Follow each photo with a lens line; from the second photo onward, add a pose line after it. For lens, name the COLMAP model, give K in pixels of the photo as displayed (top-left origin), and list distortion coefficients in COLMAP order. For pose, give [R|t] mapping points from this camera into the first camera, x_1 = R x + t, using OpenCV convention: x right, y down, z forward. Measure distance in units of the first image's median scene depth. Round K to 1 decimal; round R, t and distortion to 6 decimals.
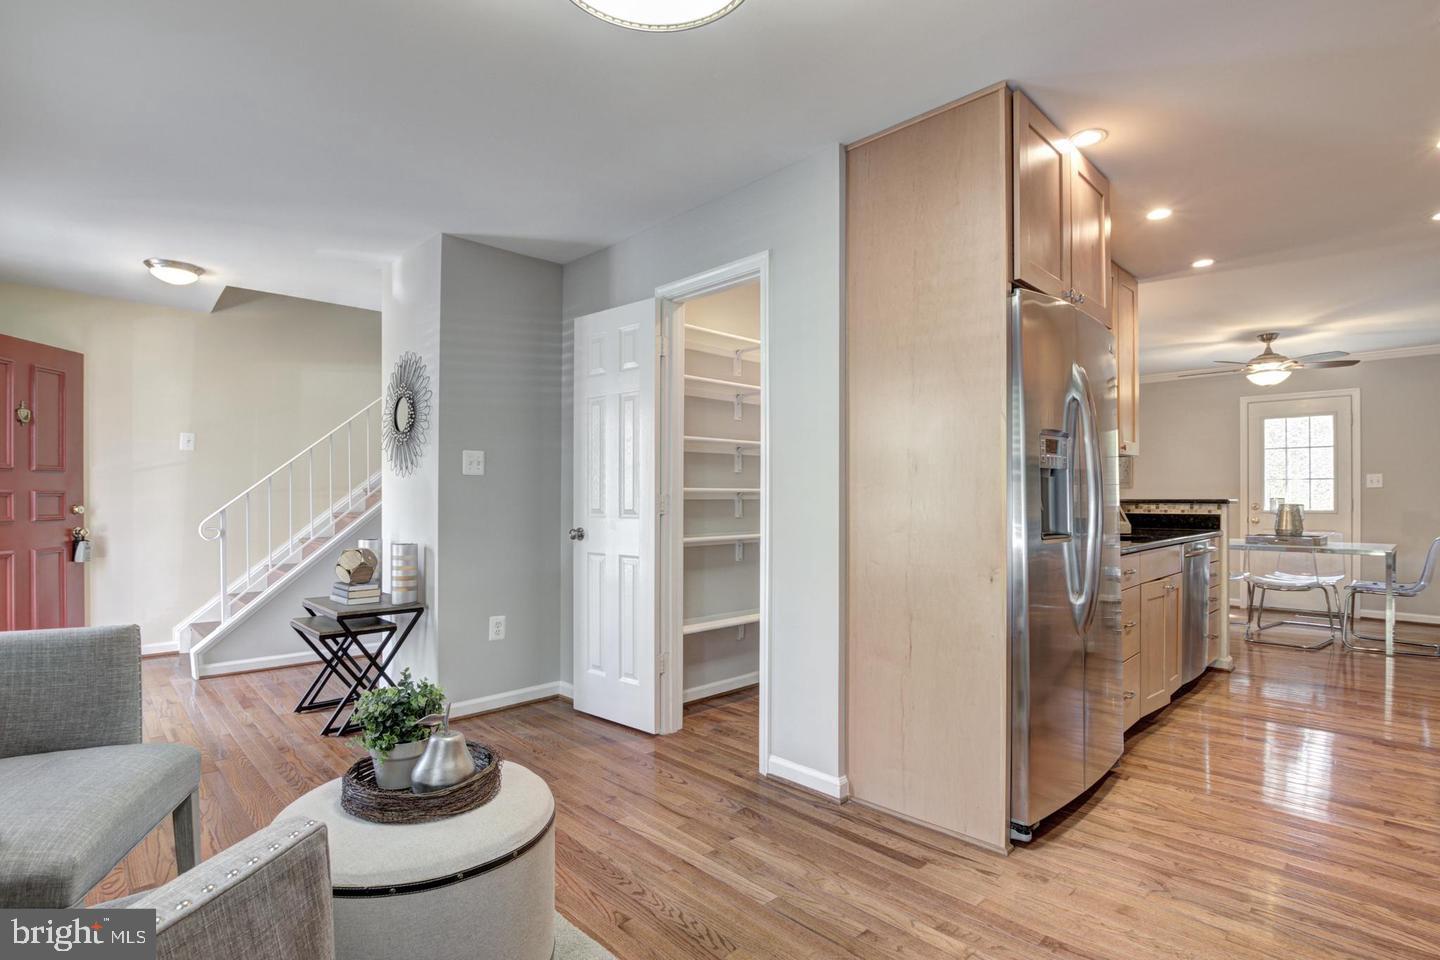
lens RADIAL K [[701.3, 0, 743.3], [0, 701.3, 492.8], [0, 0, 1]] dist [-0.029563, 0.000030]
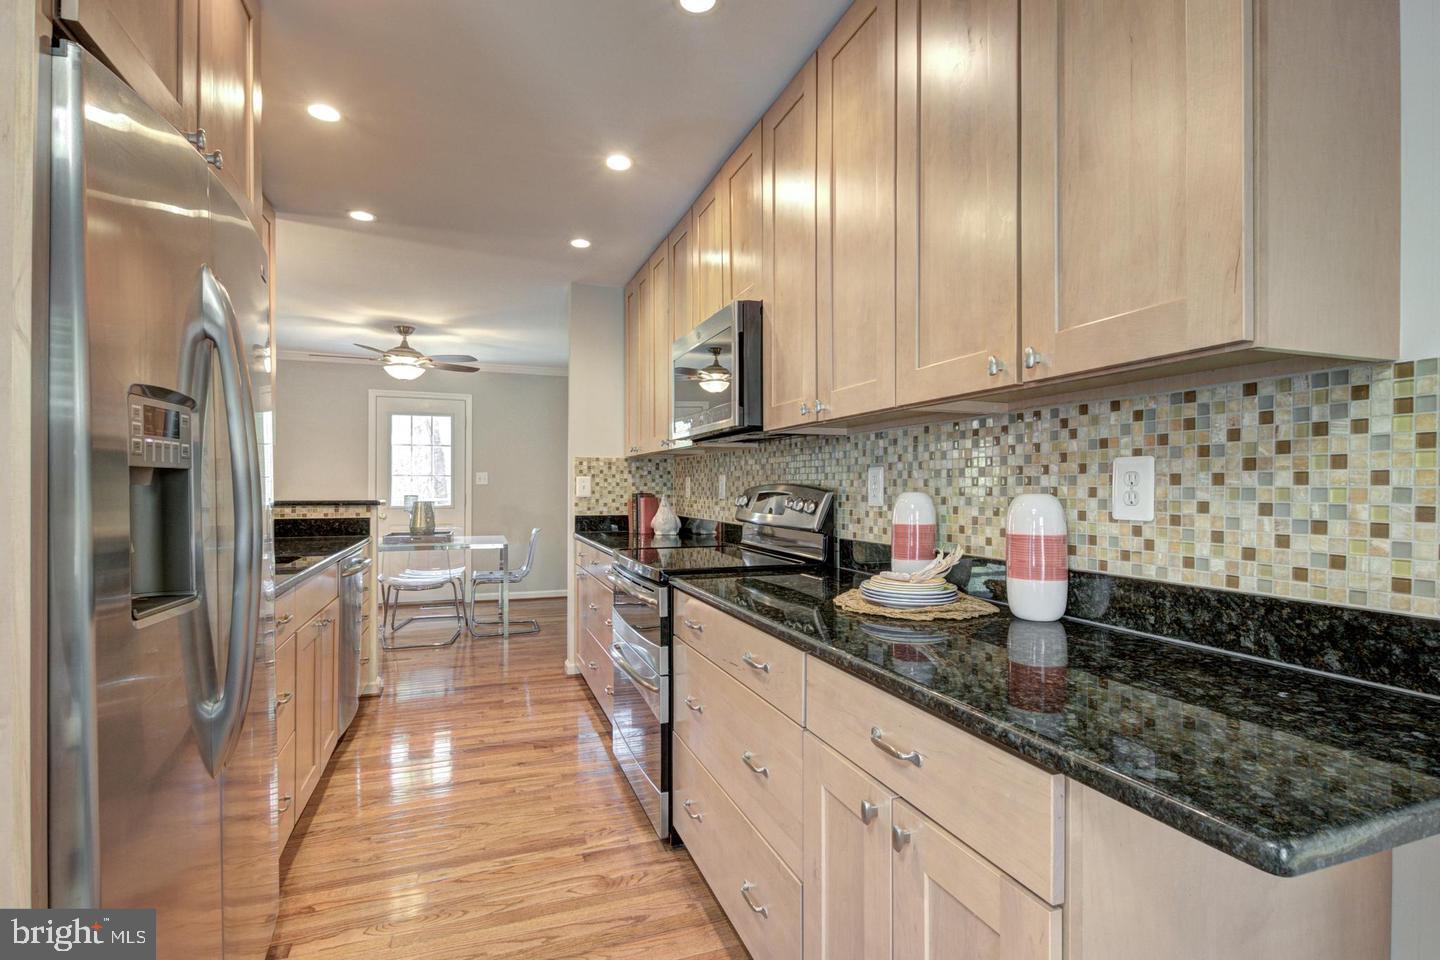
lens RADIAL K [[683.6, 0, 720.9], [0, 683.6, 484.1], [0, 0, 1]] dist [0.005508, -0.000226]
pose [[0.419692, 0.004936, 0.907653, 0.092791], [-0.007574, 0.999969, -0.001936, -0.012849], [-0.907635, -0.006062, 0.419716, 0.237160]]
